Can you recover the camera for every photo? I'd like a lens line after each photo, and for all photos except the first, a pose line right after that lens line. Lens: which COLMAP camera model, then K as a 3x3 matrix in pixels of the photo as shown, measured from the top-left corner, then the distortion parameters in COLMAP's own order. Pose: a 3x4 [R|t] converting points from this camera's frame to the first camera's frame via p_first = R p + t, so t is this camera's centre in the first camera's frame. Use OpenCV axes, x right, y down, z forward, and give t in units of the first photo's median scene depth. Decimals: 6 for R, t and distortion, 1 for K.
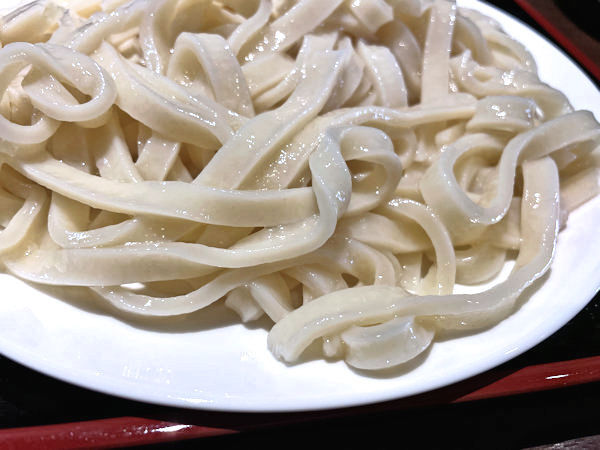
lens RADIAL K [[503.3, 0, 300.0], [0, 503.3, 225.0], [0, 0, 1]] dist [0.039720, -0.010096]
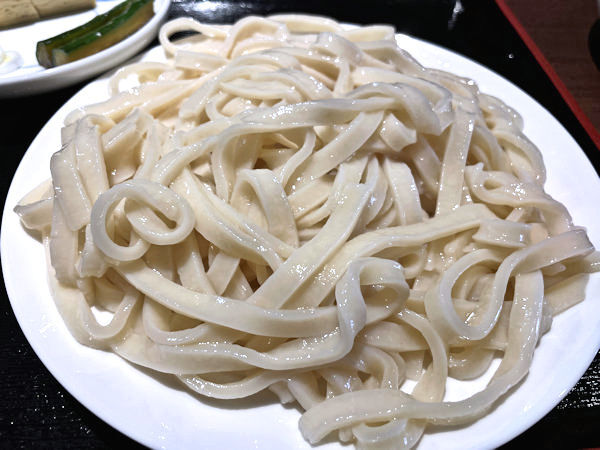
lens RADIAL K [[493.3, 0, 300.0], [0, 493.3, 225.0], [0, 0, 1]] dist [0.059192, -0.005255]
pose [[0.994991, 0.046597, -0.088442, 0.028728], [-0.041451, 0.997388, 0.059152, -0.335372], [0.090968, -0.055190, 0.994323, -0.264971]]
